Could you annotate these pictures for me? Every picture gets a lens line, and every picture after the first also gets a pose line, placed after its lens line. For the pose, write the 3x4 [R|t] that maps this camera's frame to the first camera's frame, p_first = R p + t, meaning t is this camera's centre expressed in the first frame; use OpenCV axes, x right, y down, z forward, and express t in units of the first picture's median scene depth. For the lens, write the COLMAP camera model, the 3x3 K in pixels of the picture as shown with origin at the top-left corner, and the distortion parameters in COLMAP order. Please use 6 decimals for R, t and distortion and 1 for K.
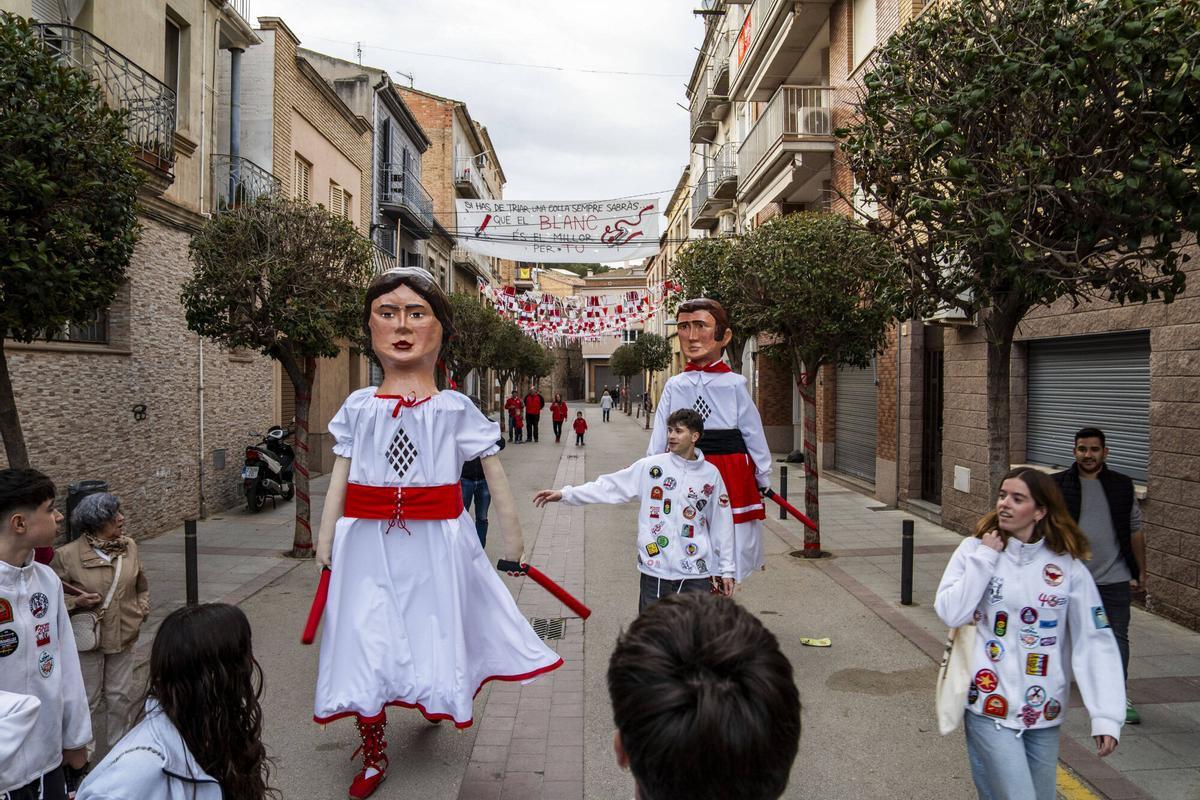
lens RADIAL K [[761.6, 0, 587.4], [0, 761.6, 382.9], [0, 0, 1]] dist [-0.099405, 0.056863]
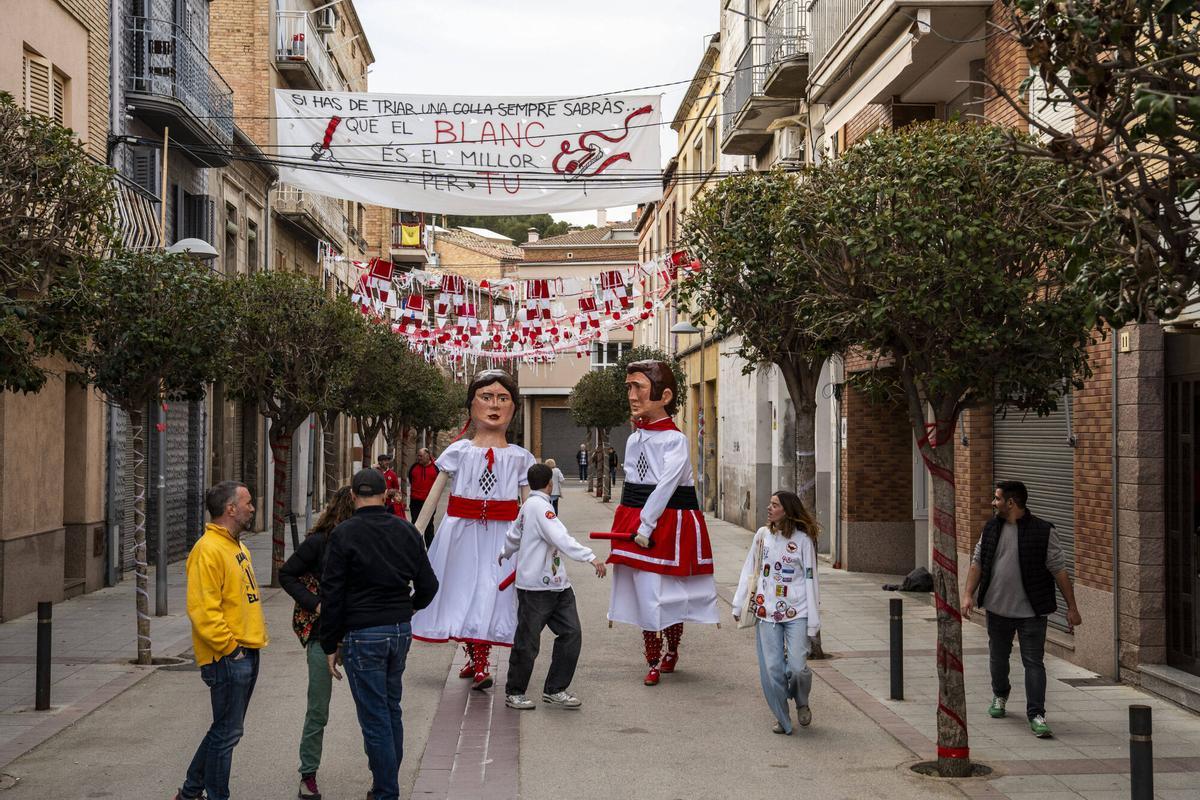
lens RADIAL K [[858.2, 0, 608.2], [0, 858.2, 402.1], [0, 0, 1]] dist [-0.132412, 0.063650]
pose [[0.998421, 0.001881, 0.056141, 0.024101], [-0.000281, 0.999594, -0.028496, -0.010803], [-0.056172, 0.028435, 0.998016, 0.418531]]
